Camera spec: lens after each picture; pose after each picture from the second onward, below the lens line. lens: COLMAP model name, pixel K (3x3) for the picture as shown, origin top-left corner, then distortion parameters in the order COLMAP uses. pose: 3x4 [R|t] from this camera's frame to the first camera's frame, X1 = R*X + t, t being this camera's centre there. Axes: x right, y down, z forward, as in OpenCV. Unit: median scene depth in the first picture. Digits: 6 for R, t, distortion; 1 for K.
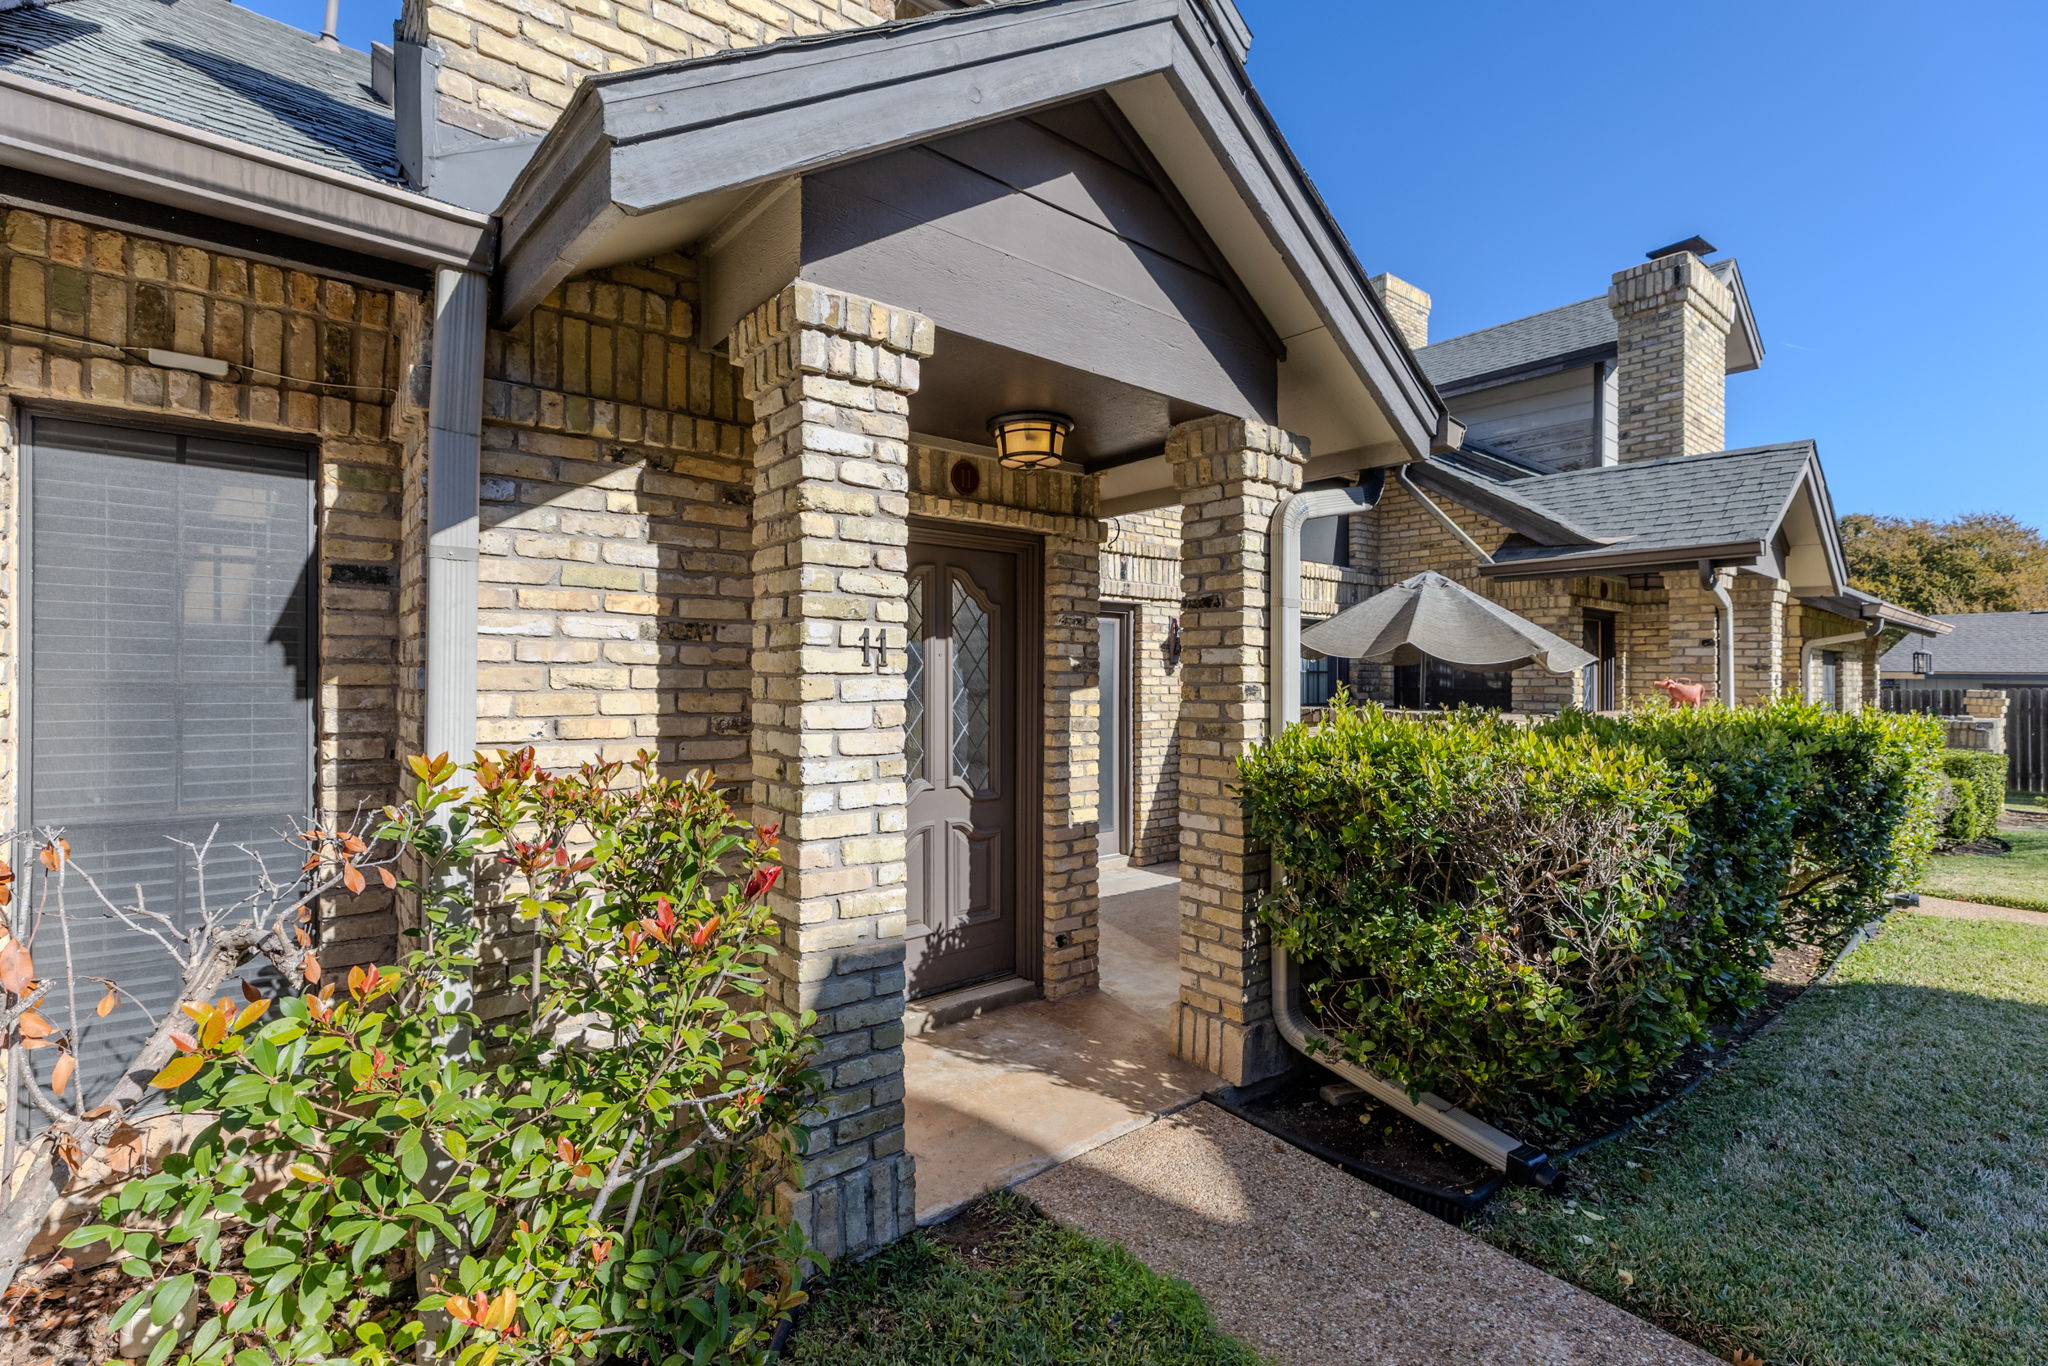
lens RADIAL K [[911.1, 0, 1024.0], [0, 911.1, 683.0], [0, 0, 1]] dist [0.001727, 0.000165]
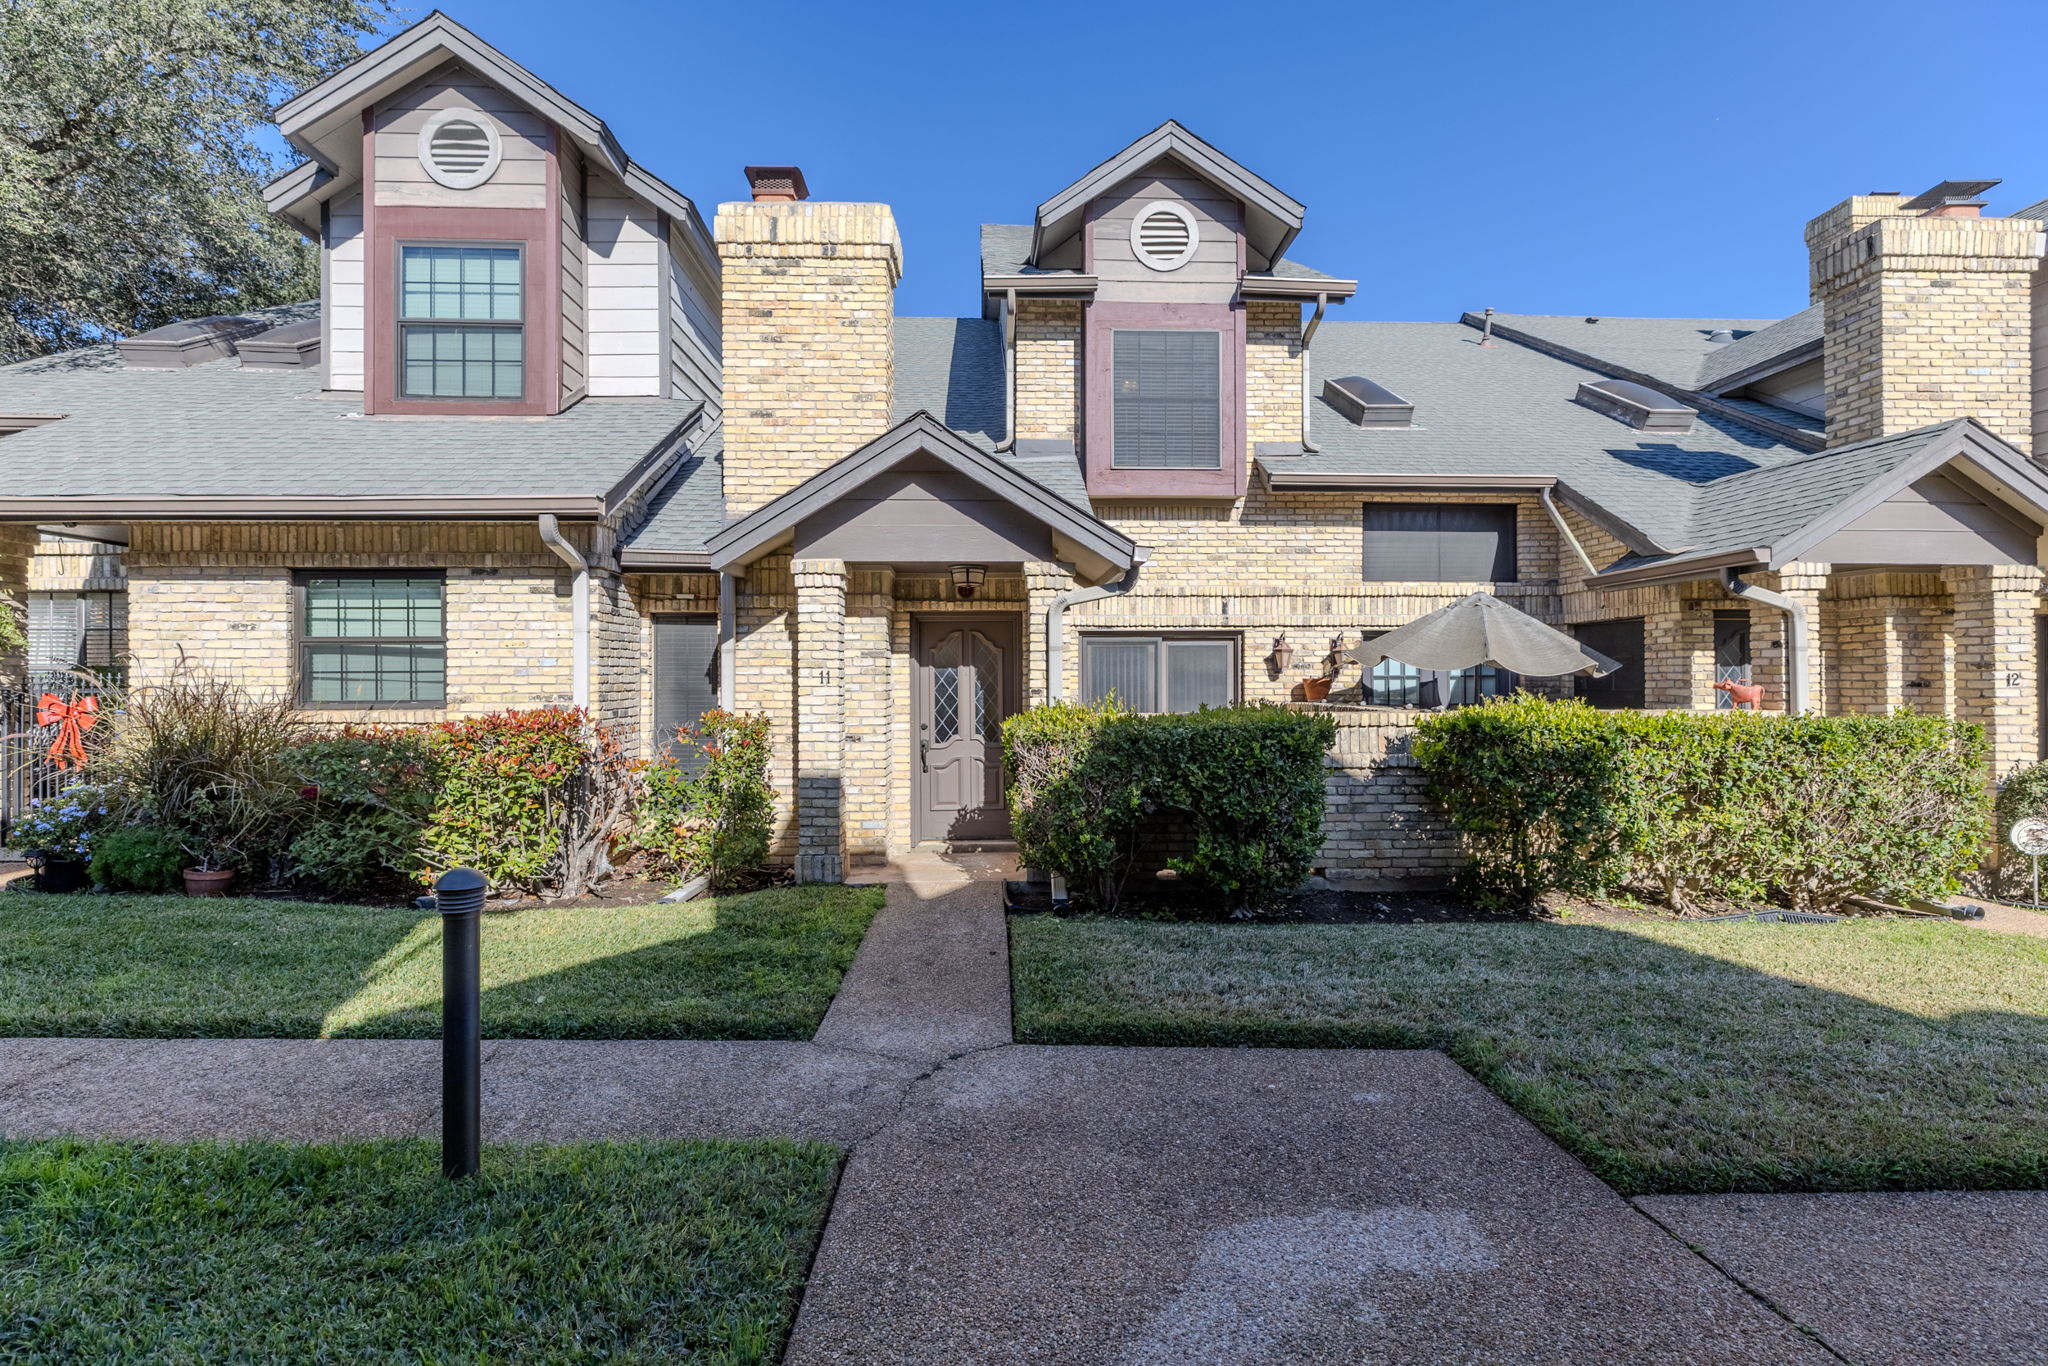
lens RADIAL K [[931.6, 0, 1038.3], [0, 931.6, 684.6], [0, 0, 1]] dist [-0.001255, -0.000751]
pose [[0.800917, -0.006498, -0.598740, 2.016766], [0.005353, 0.999979, -0.003691, -0.000324], [0.598751, -0.000249, 0.800935, -0.907353]]
